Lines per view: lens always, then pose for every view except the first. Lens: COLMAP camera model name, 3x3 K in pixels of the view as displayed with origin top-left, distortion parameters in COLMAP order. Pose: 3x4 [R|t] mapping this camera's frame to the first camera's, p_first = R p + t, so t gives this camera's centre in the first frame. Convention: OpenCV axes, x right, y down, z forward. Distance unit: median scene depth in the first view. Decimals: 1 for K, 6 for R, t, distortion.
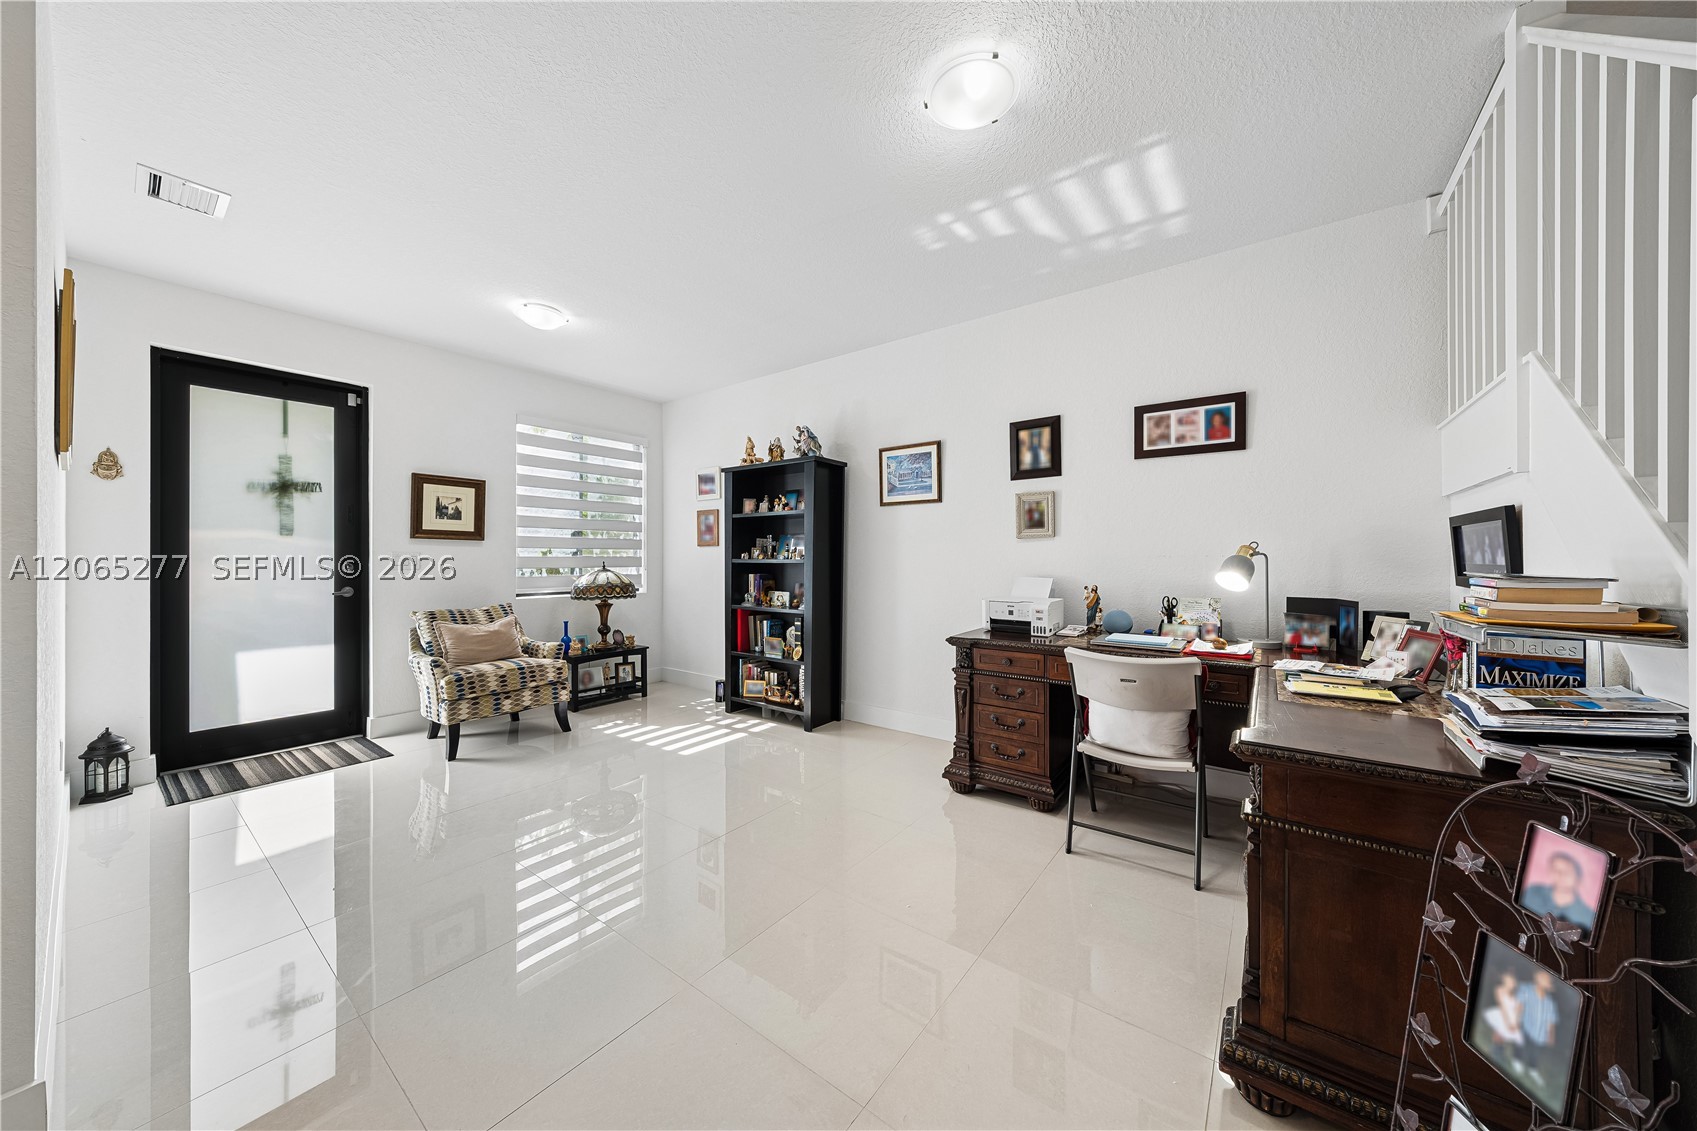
lens RADIAL K [[585.9, 0, 845.7], [0, 585.9, 557.7], [0, 0, 1]] dist [-0.001891, -0.000007]
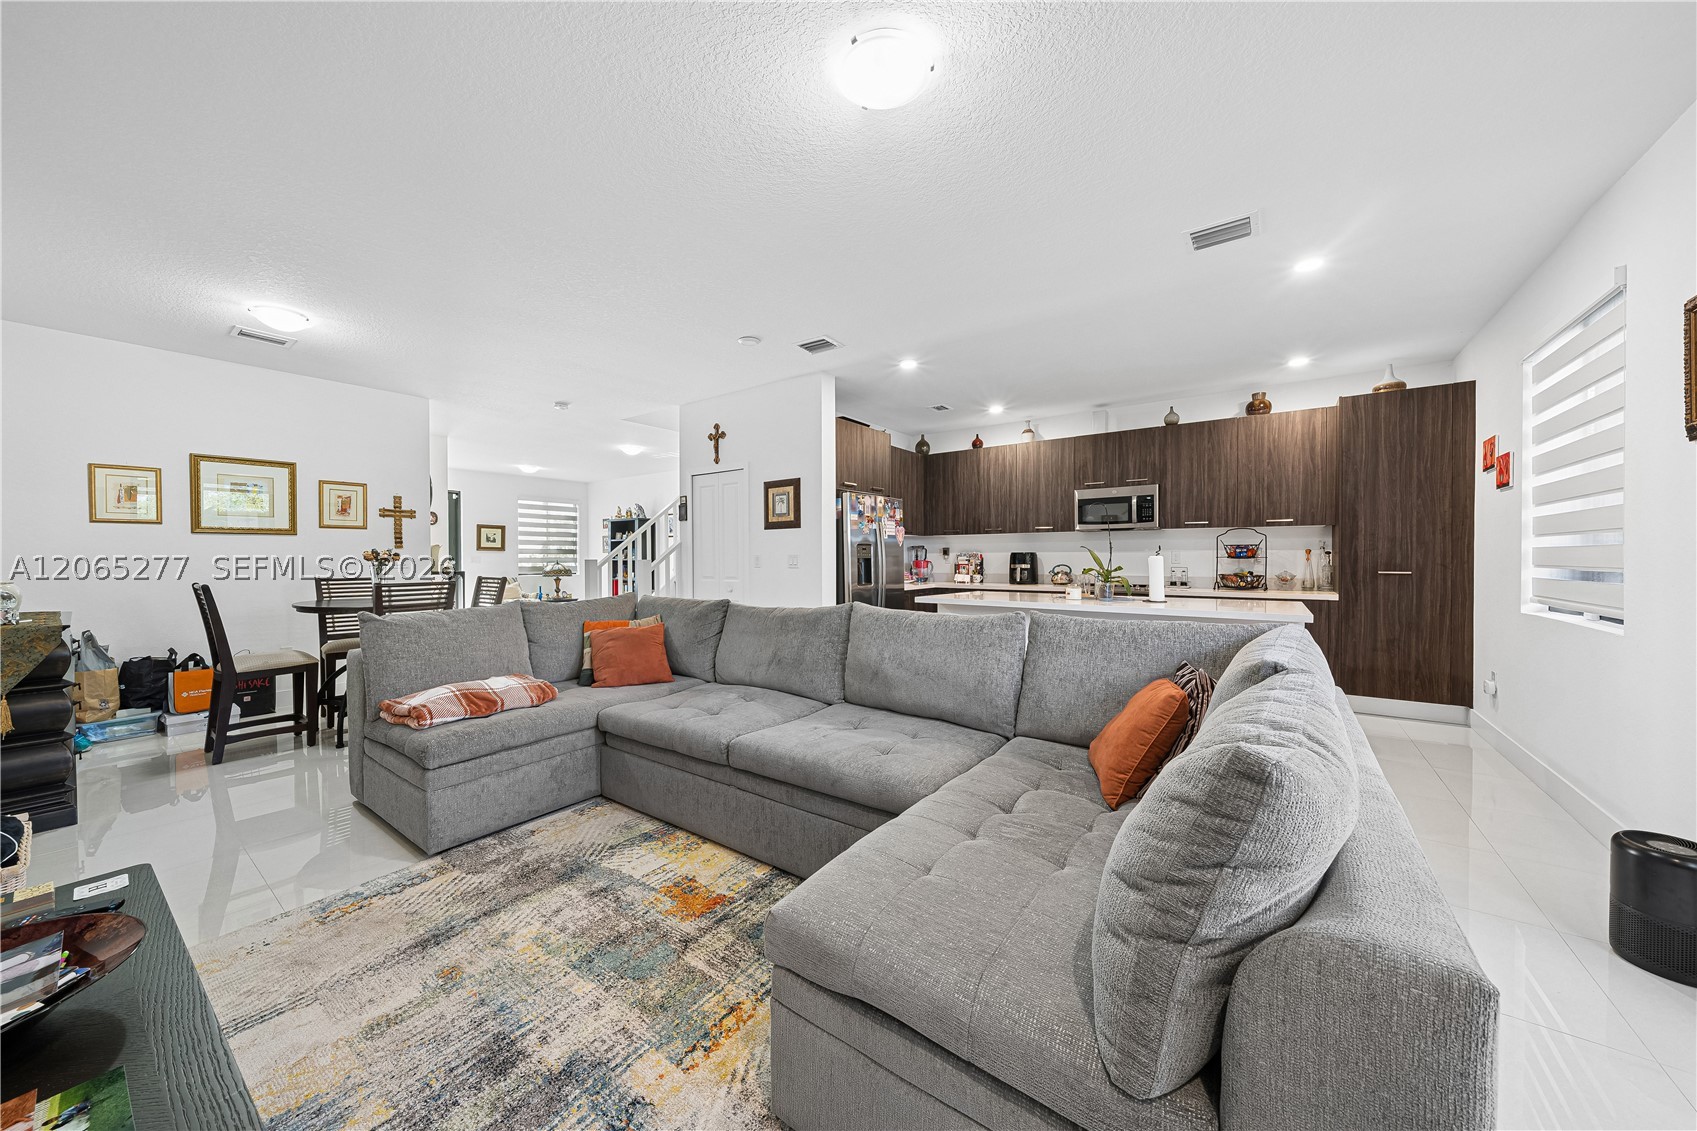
lens RADIAL K [[585.9, 0, 845.7], [0, 585.9, 557.7], [0, 0, 1]] dist [-0.001891, -0.000007]
pose [[0.999530, -0.001803, 0.030590, 0.643529], [0.001750, 0.999997, 0.001761, -0.003931], [-0.030593, -0.001706, 0.999530, -1.319798]]
